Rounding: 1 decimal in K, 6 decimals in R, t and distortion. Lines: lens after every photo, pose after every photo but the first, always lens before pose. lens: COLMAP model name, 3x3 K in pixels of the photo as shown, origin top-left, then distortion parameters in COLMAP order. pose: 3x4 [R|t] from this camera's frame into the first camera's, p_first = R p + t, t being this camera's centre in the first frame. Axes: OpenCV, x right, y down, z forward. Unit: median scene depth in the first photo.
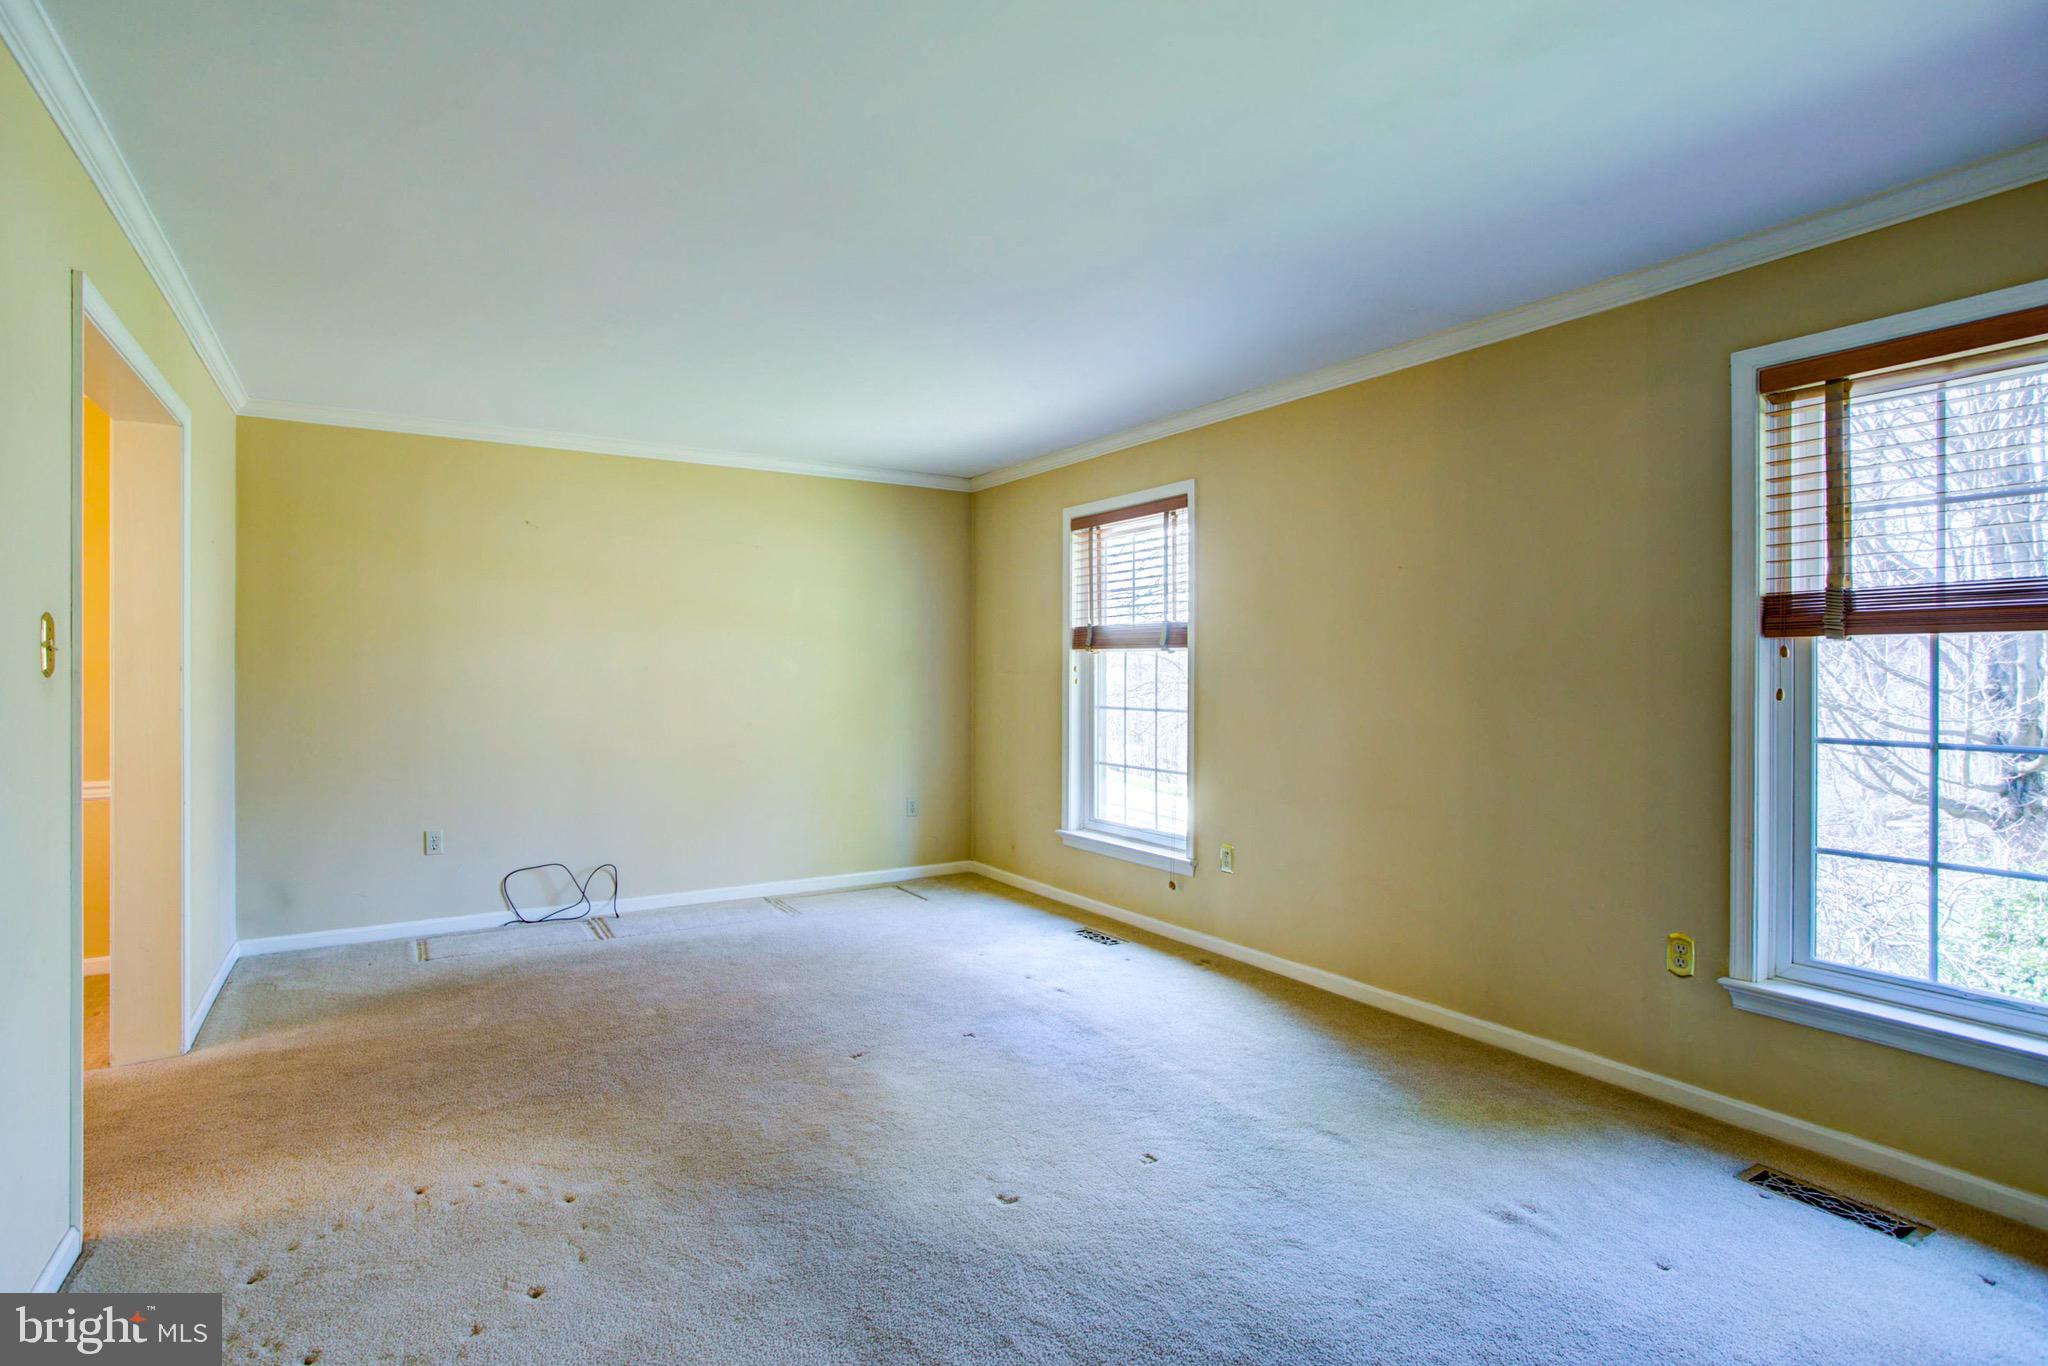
lens RADIAL K [[1009.2, 0, 1054.2], [0, 1009.2, 681.5], [0, 0, 1]] dist [-0.060796, 0.029000]
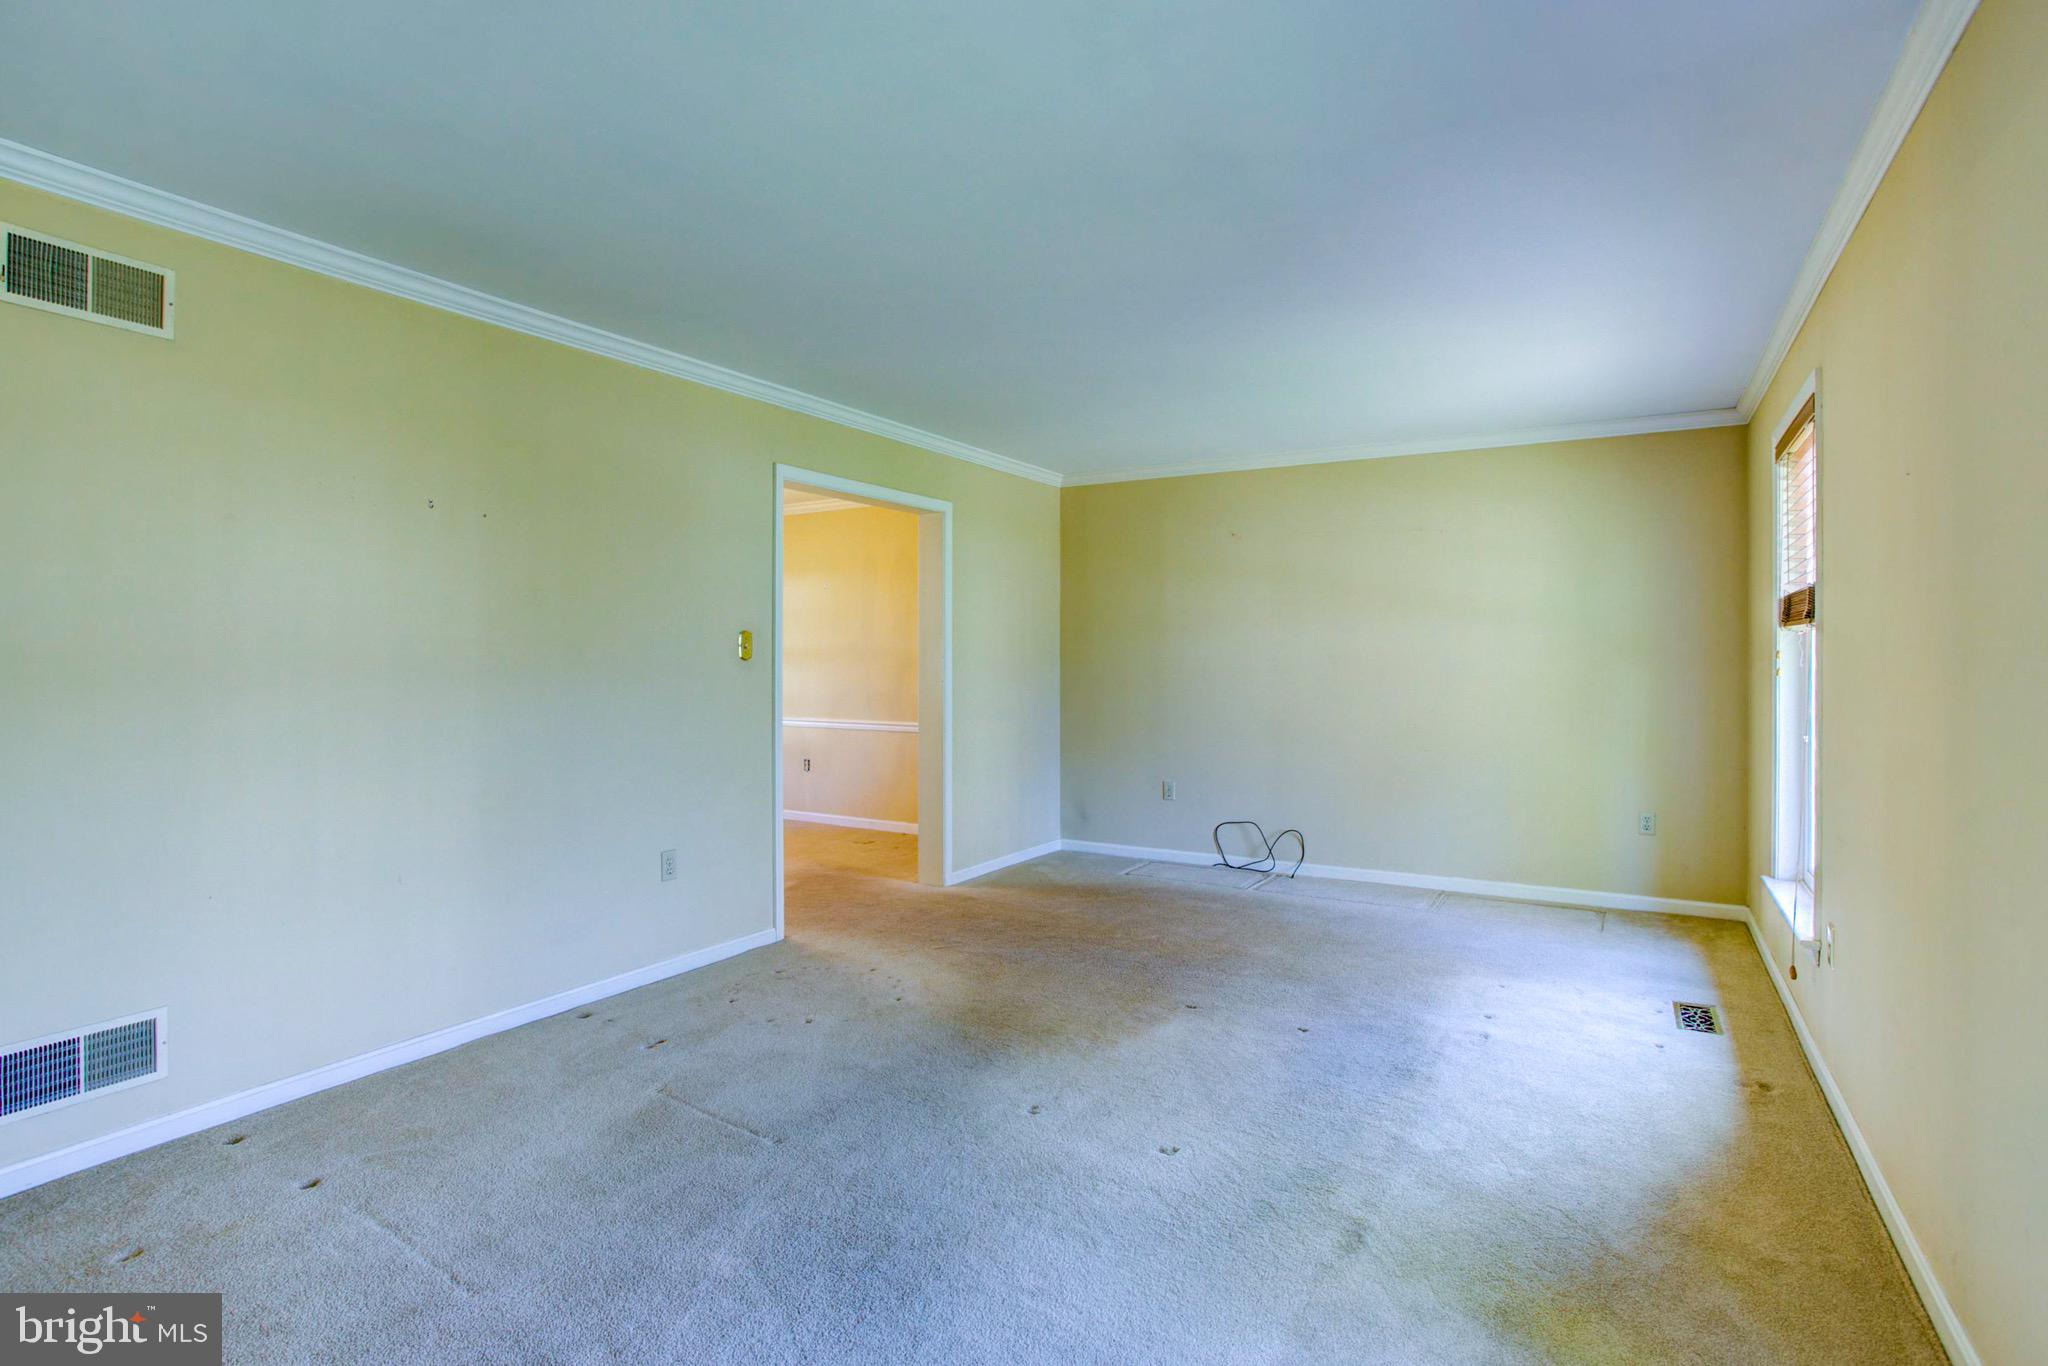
lens RADIAL K [[1036.2, 0, 997.9], [0, 1036.2, 651.1], [0, 0, 1]] dist [-0.062457, 0.035605]
pose [[0.417870, -0.008481, -0.908467, 0.553691], [-0.008834, 0.999871, -0.013398, -0.000282], [0.908464, 0.013624, 0.417742, 0.244196]]
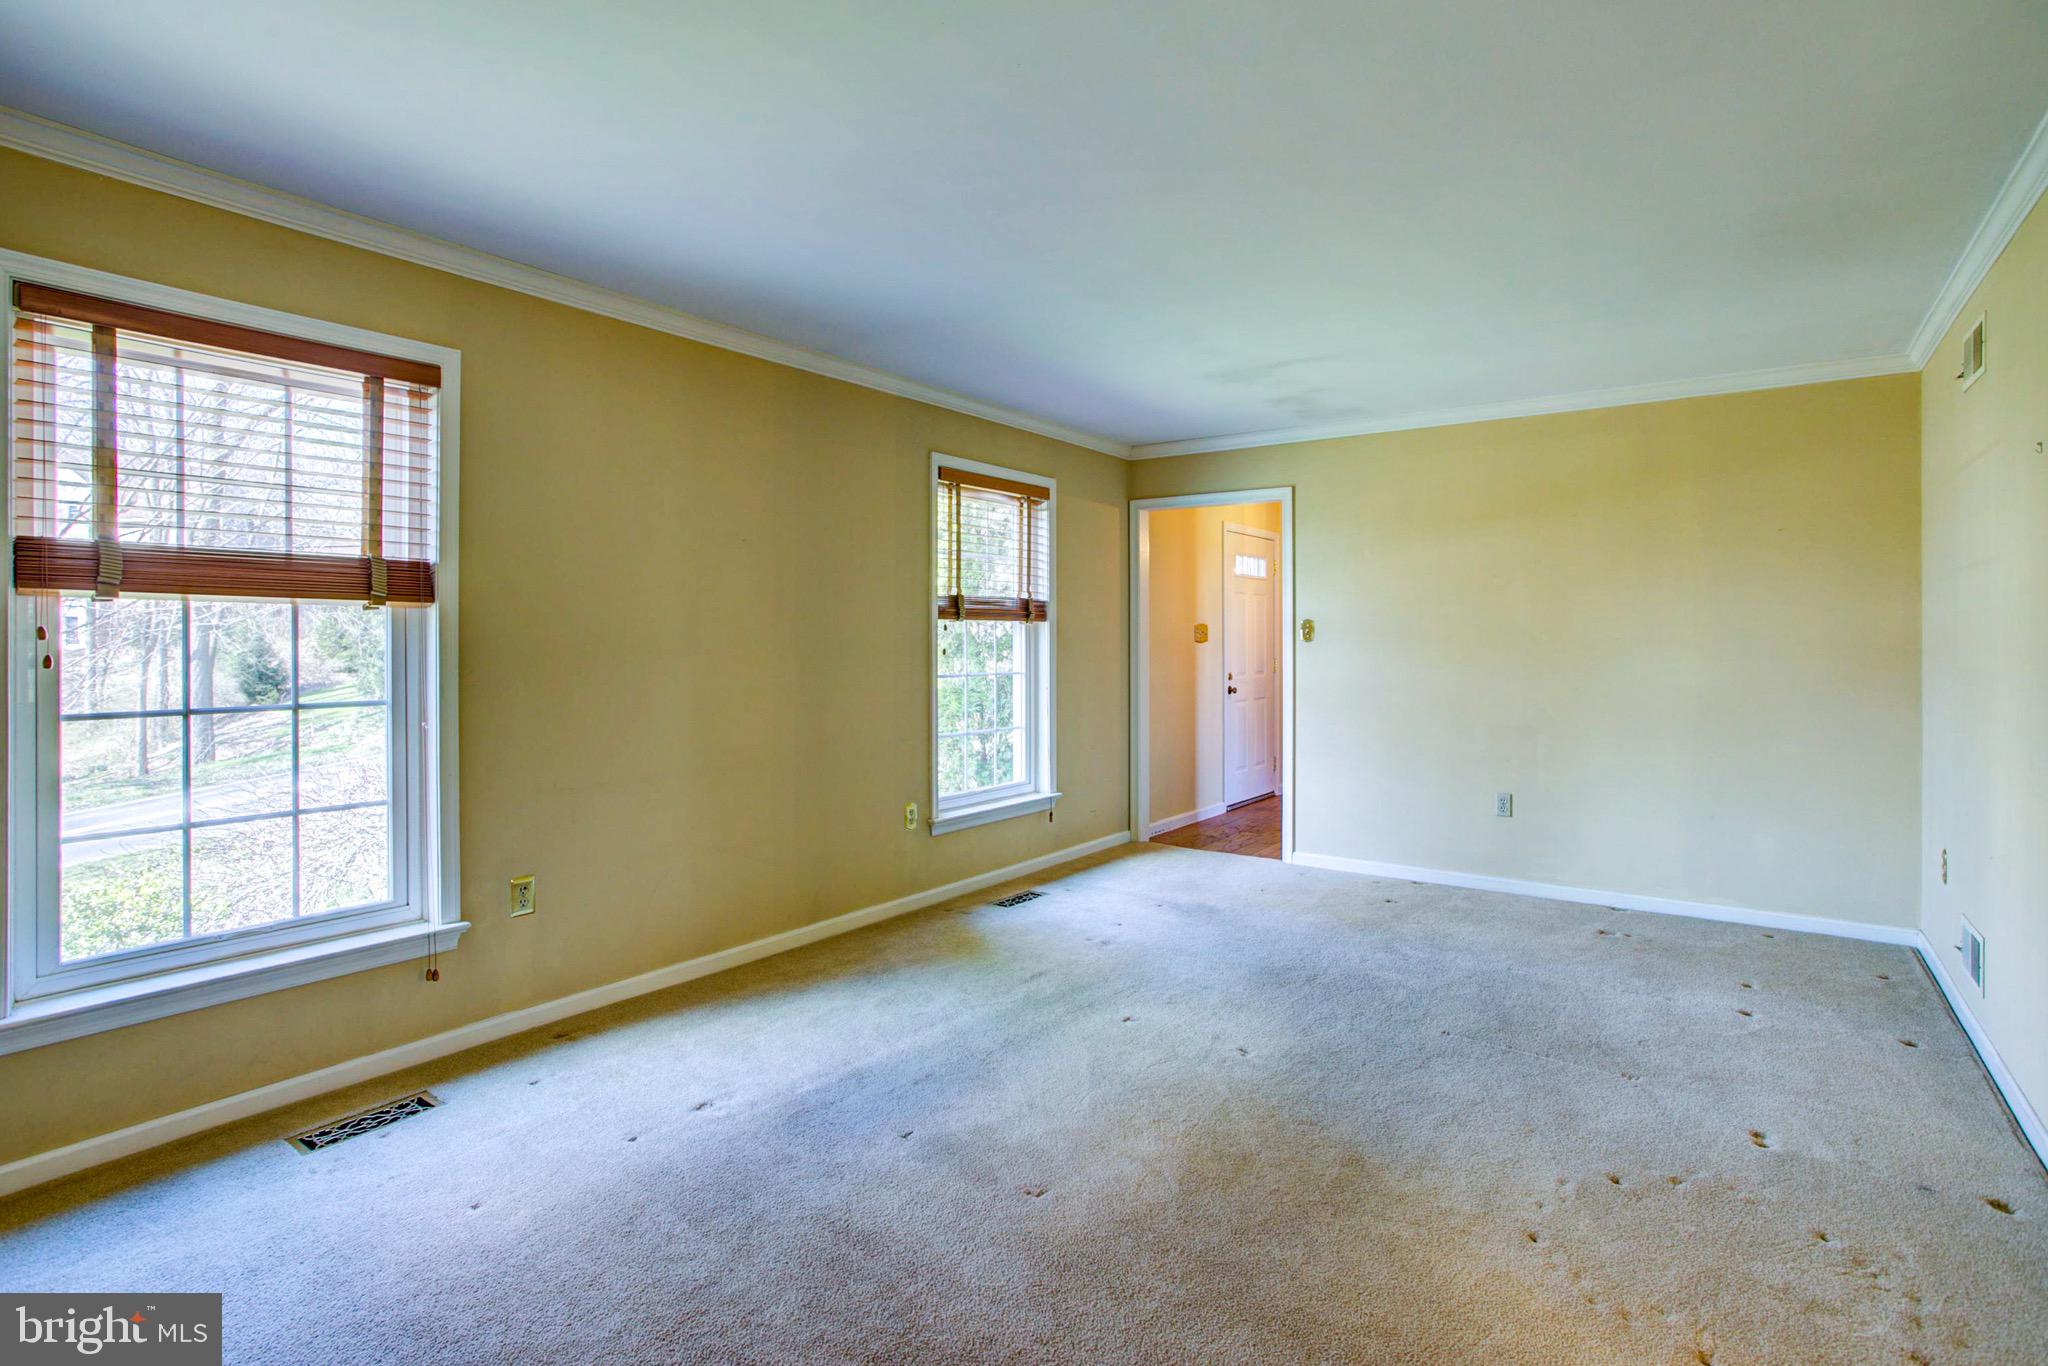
lens RADIAL K [[1007.2, 0, 1019.0], [0, 1007.2, 641.0], [0, 0, 1]] dist [-0.061628, 0.029176]
pose [[-0.334725, -0.009001, 0.942273, -0.635725], [0.005556, 0.999918, 0.011525, -0.015013], [-0.942300, 0.009093, -0.334647, 0.923572]]
